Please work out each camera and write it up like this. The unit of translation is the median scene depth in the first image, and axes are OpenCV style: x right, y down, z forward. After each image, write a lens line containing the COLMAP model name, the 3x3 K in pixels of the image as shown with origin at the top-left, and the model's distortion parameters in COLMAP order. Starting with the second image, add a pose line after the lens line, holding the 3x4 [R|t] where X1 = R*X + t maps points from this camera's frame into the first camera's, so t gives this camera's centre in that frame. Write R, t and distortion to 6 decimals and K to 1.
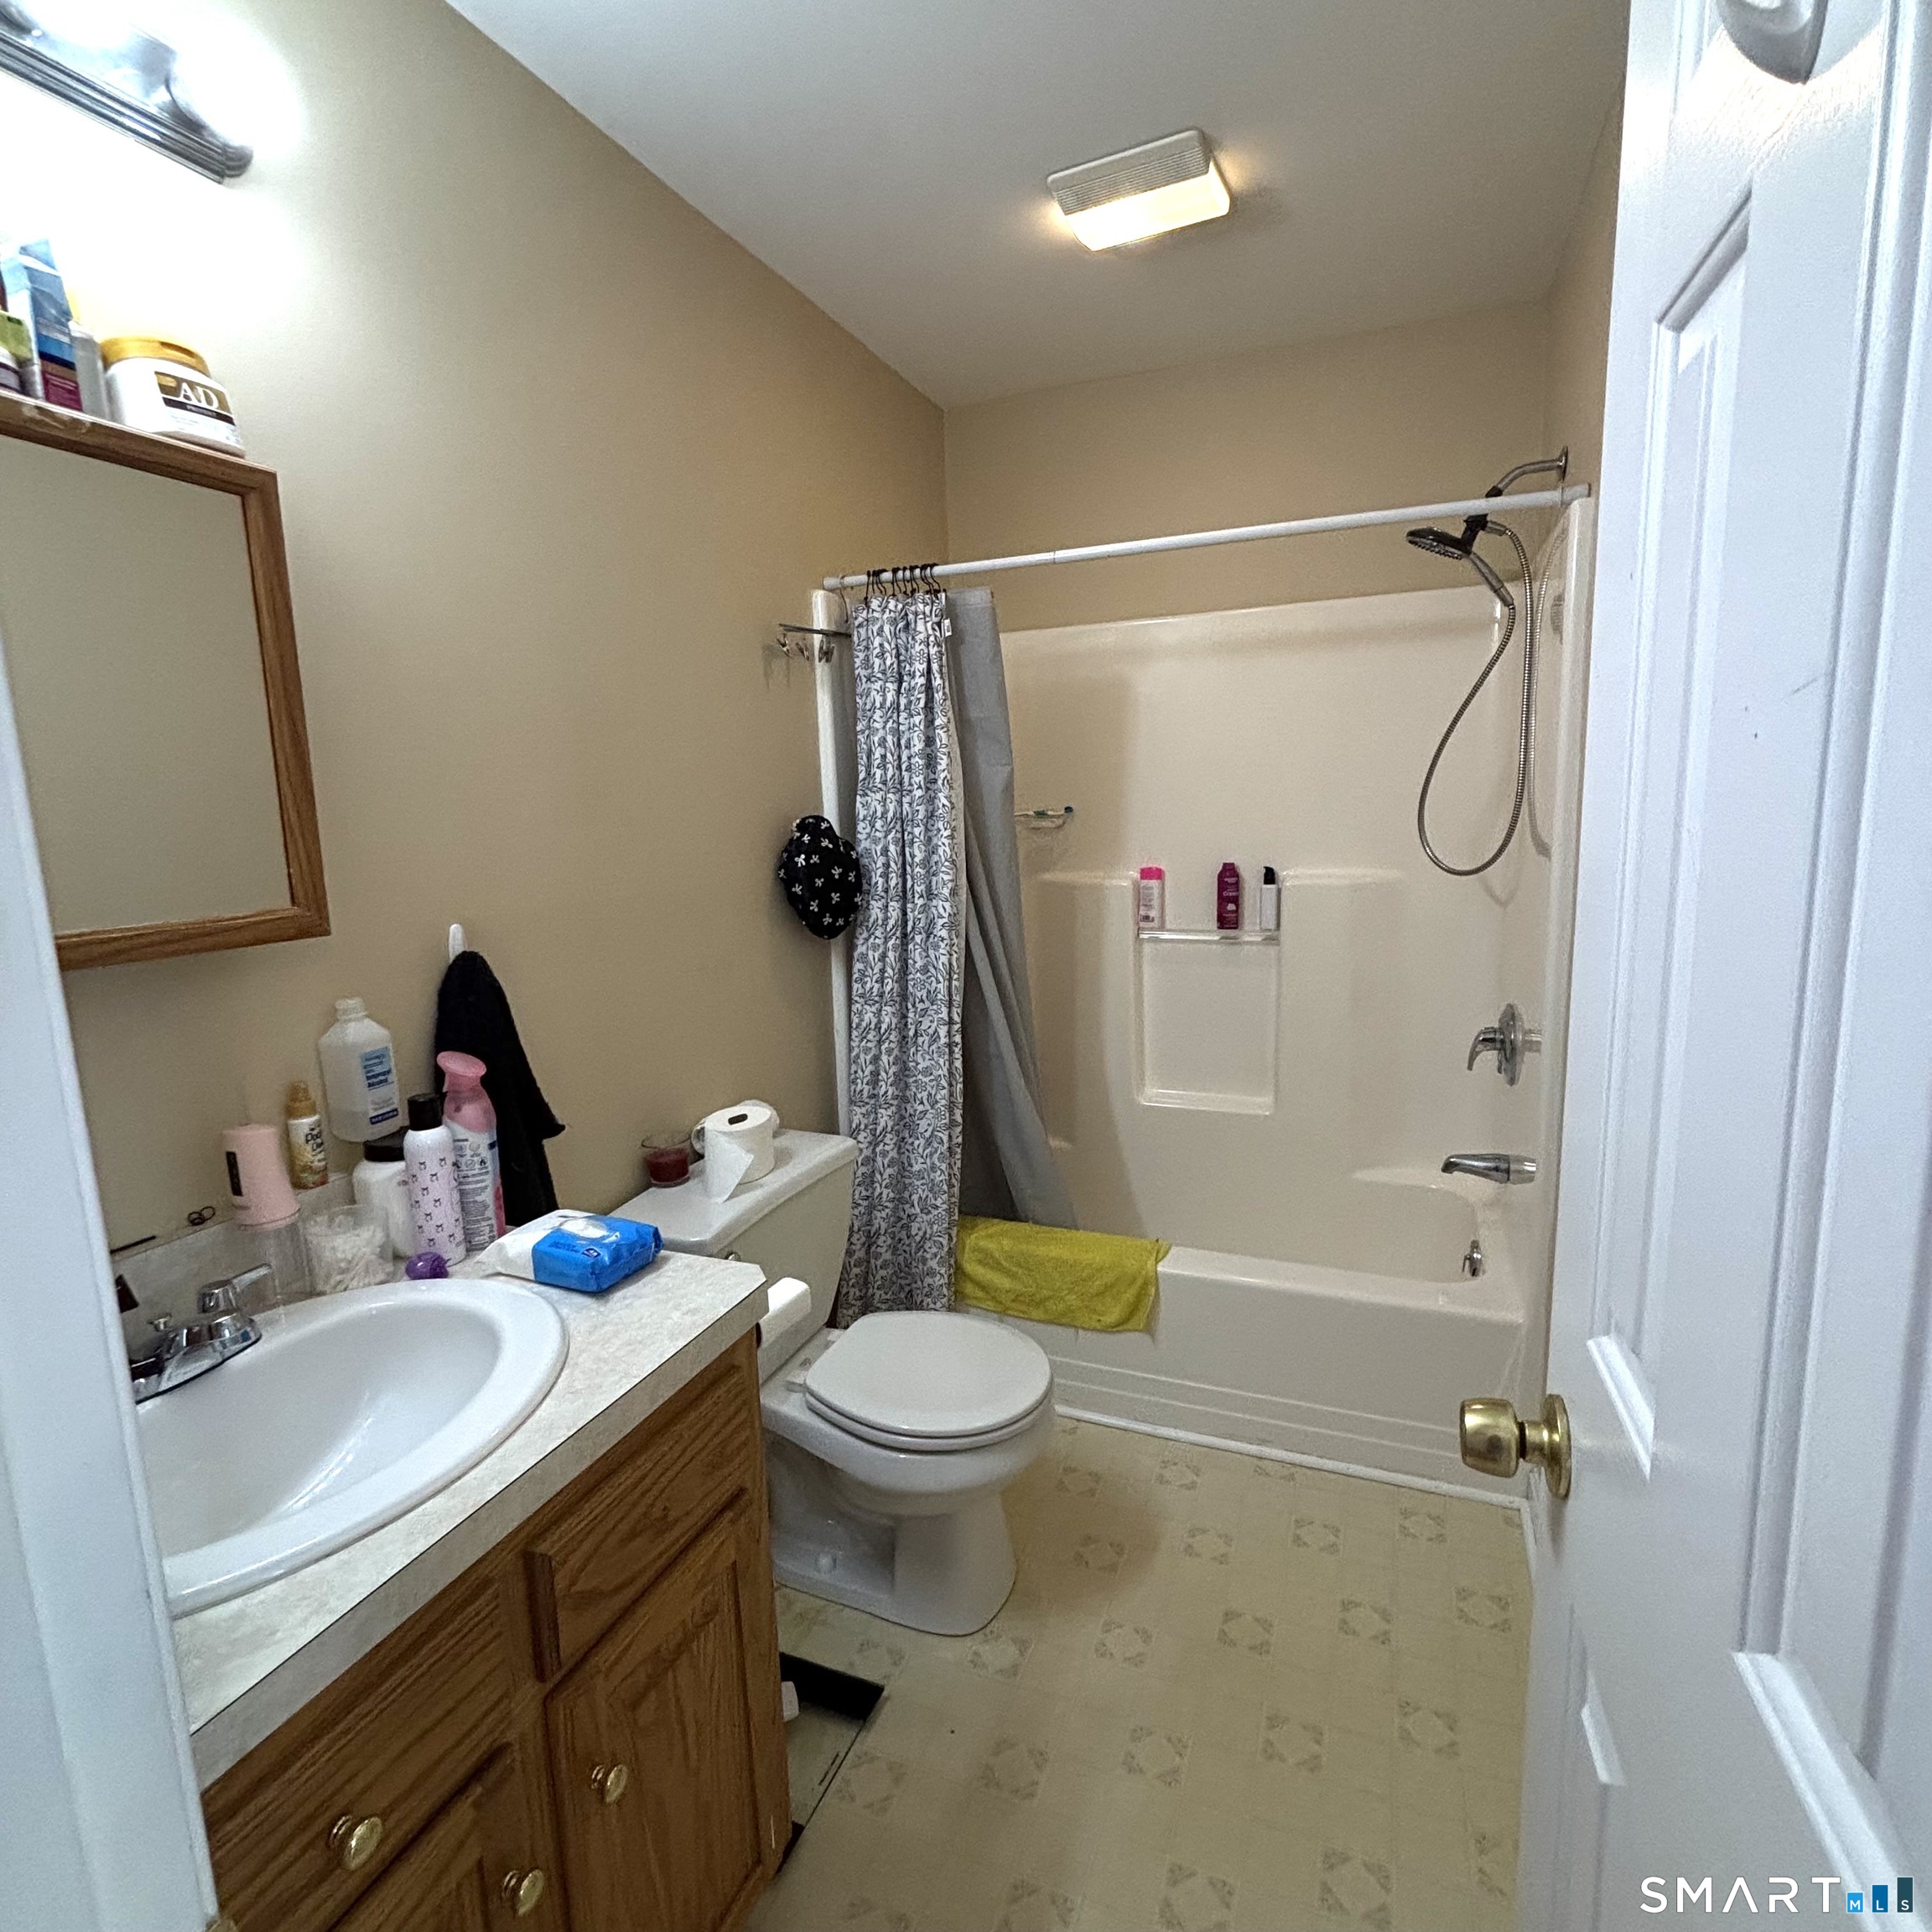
lens RADIAL K [[1068.9, 0, 966.0], [0, 1068.9, 966.0], [0, 0, 1]] dist [0.062320, 0.000155]
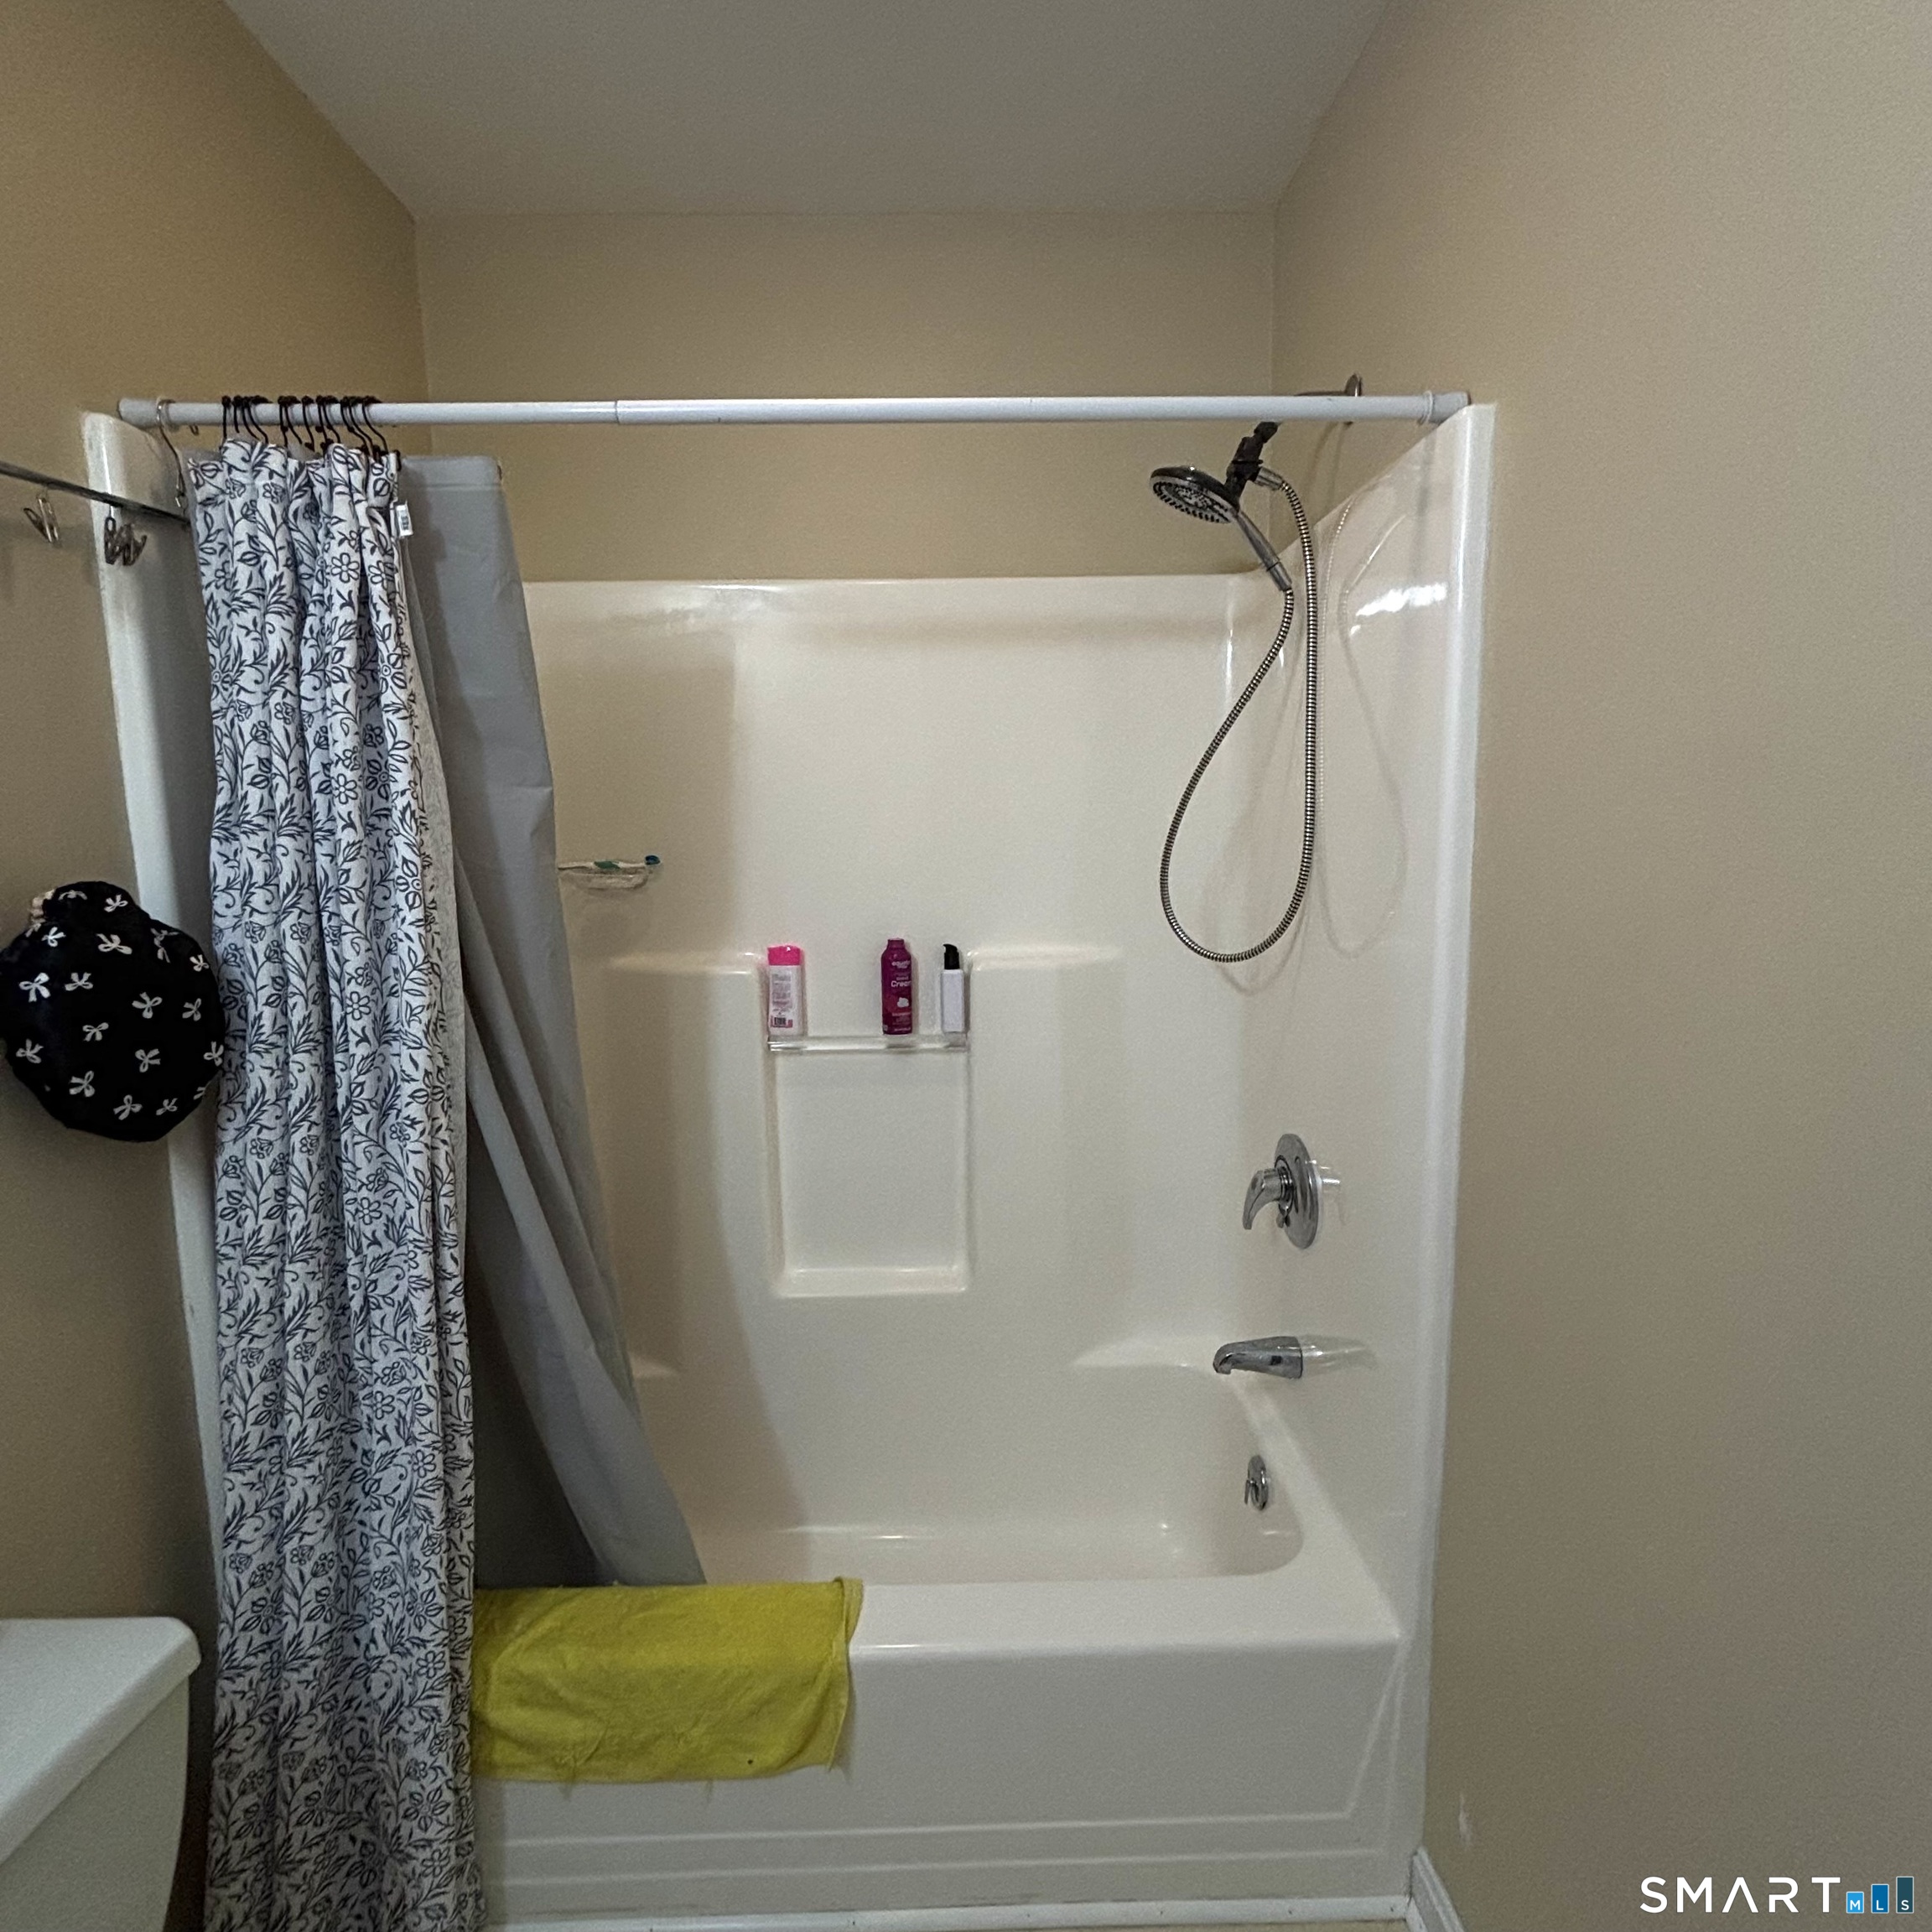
lens RADIAL K [[1029.3, 0, 966.2], [0, 1029.3, 947.0], [0, 0, 1]] dist [-0.003220, 0.001110]
pose [[0.918556, -0.033132, 0.393900, 0.029104], [0.050353, 0.998171, -0.033460, -0.077308], [-0.392071, 0.050568, 0.918544, 0.437404]]
